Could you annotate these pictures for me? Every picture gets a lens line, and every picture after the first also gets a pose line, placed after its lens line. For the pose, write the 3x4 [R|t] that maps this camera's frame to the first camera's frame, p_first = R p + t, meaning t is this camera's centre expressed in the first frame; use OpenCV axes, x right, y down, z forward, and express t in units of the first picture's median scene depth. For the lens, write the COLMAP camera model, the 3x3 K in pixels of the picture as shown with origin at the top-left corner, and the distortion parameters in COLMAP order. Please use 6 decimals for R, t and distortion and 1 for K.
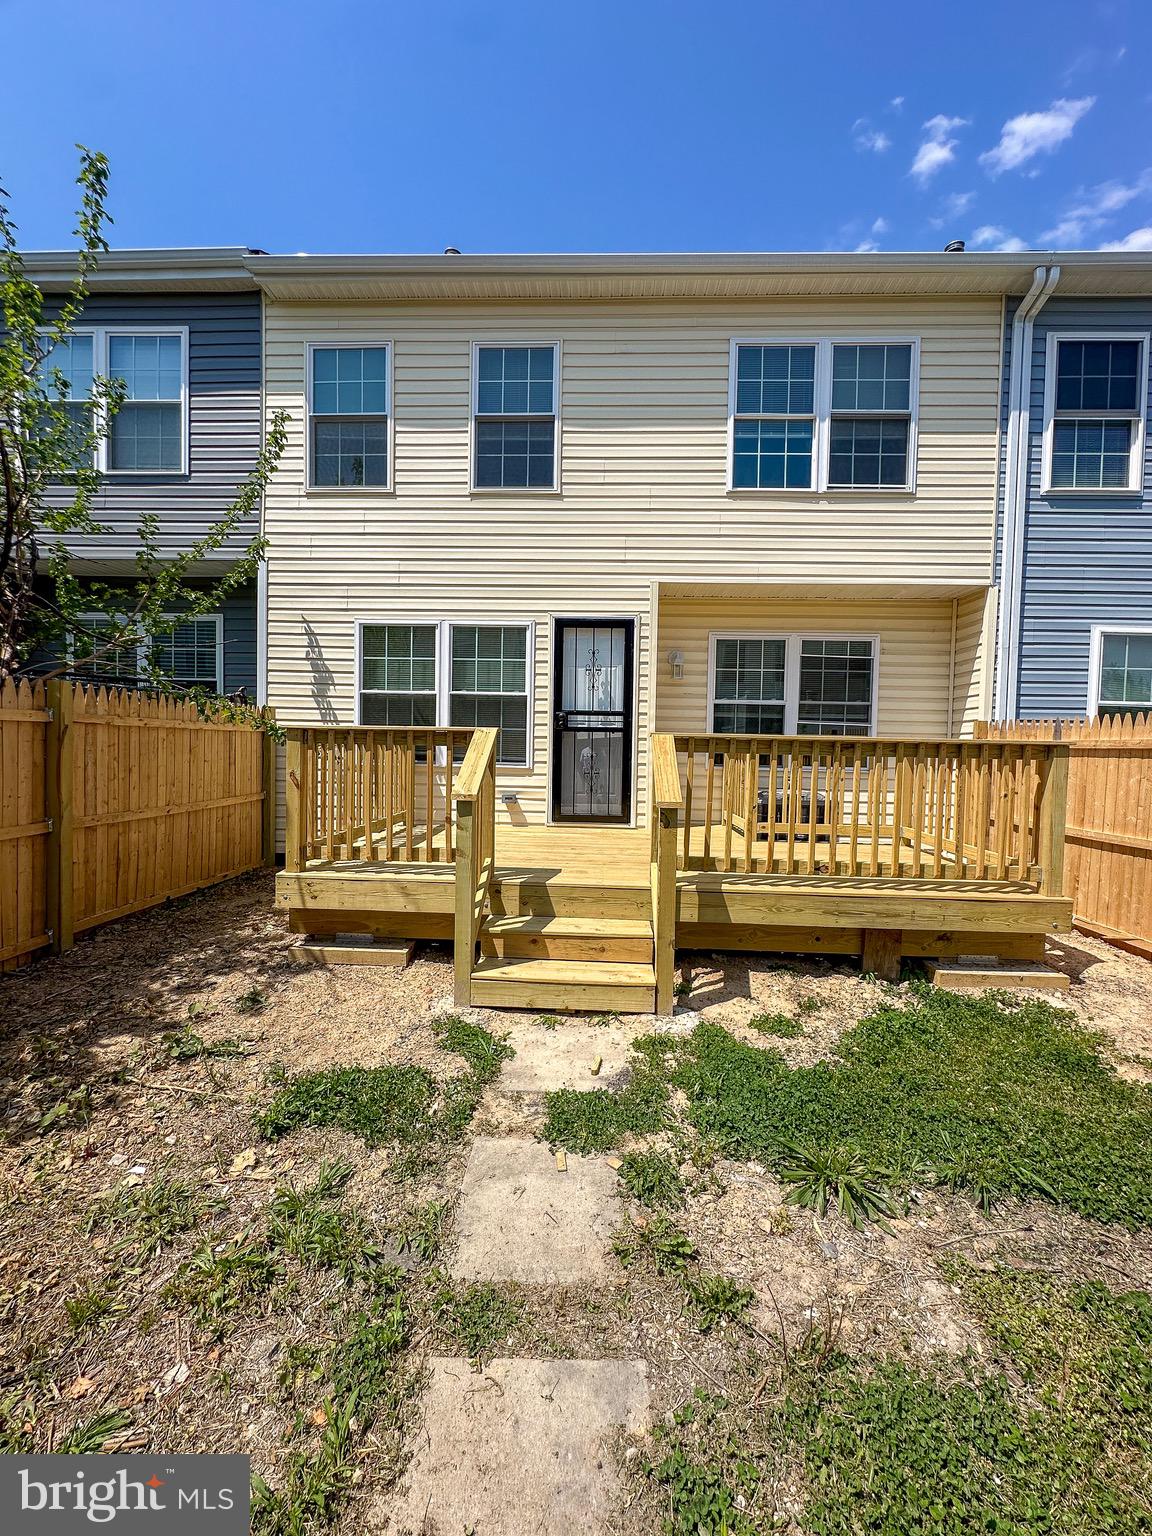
lens RADIAL K [[617.0, 0, 577.4], [0, 617.0, 765.5], [0, 0, 1]] dist [-0.002735, 0.000843]
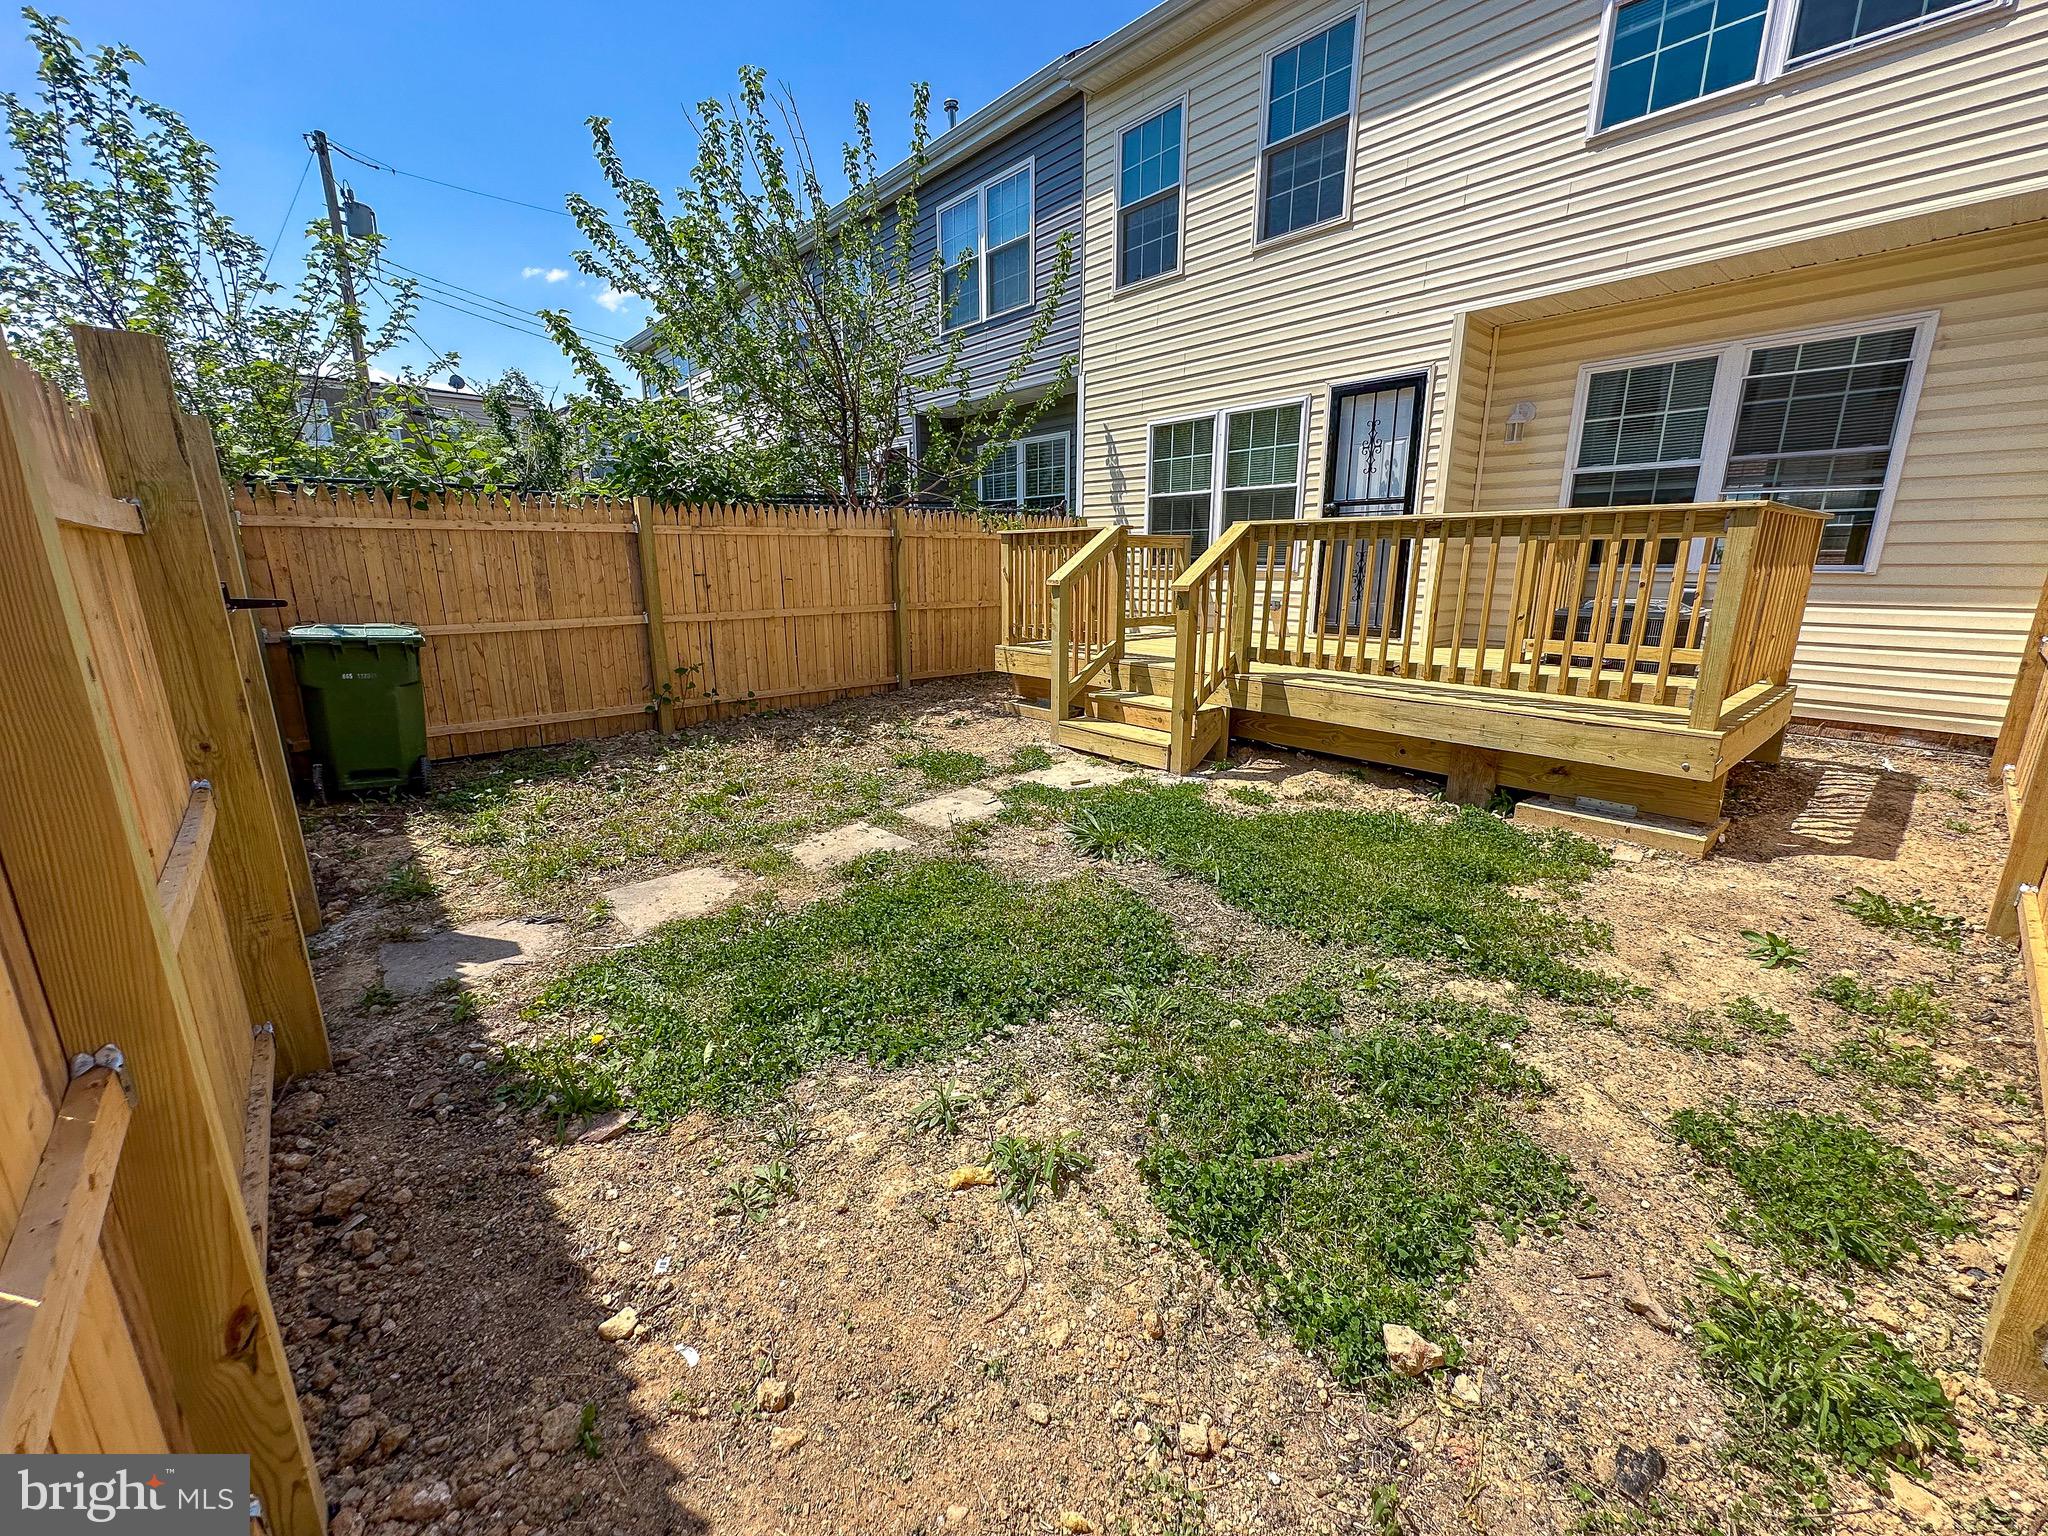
lens RADIAL K [[822.7, 0, 1021.0], [0, 822.7, 766.7], [0, 0, 1]] dist [-0.002735, 0.000843]
pose [[0.685812, 0.155835, -0.710899, 0.551972], [-0.007622, 0.978291, 0.207097, 0.038583], [0.727739, -0.136611, 0.672111, -0.133557]]
